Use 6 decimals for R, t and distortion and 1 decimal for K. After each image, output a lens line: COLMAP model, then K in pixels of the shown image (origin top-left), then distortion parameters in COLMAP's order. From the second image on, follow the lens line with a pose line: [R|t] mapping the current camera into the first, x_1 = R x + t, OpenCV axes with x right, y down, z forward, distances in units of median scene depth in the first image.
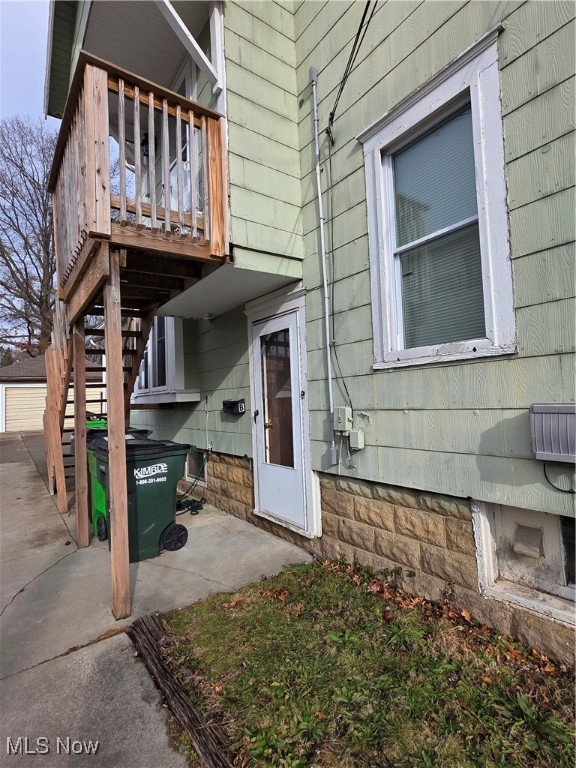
lens RADIAL K [[387.8, 0, 290.8], [0, 387.8, 383.8], [0, 0, 1]] dist [-0.000797, 0.001387]
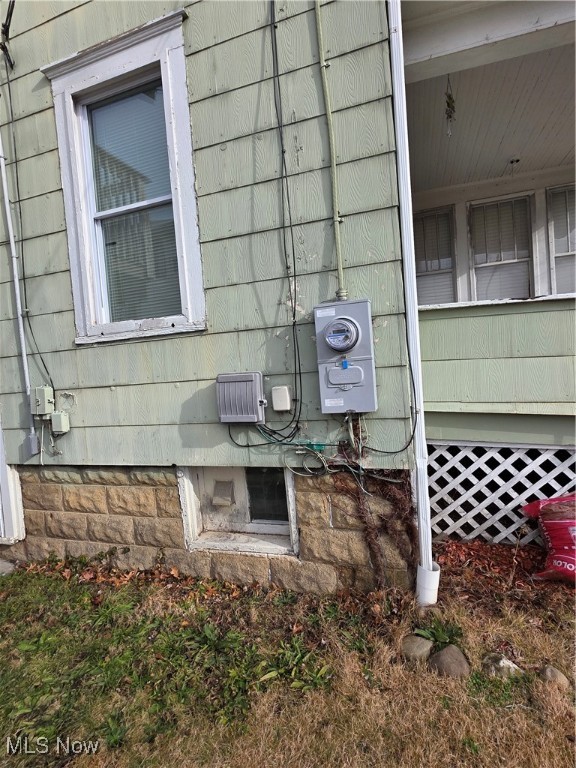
lens RADIAL K [[387.8, 0, 290.5], [0, 387.8, 382.6], [0, 0, 1]] dist [-0.000797, 0.001387]
pose [[0.815491, -0.050526, 0.576560, 0.116149], [0.018013, 0.997915, 0.061974, 0.006844], [-0.578489, -0.040154, 0.814701, -0.044233]]
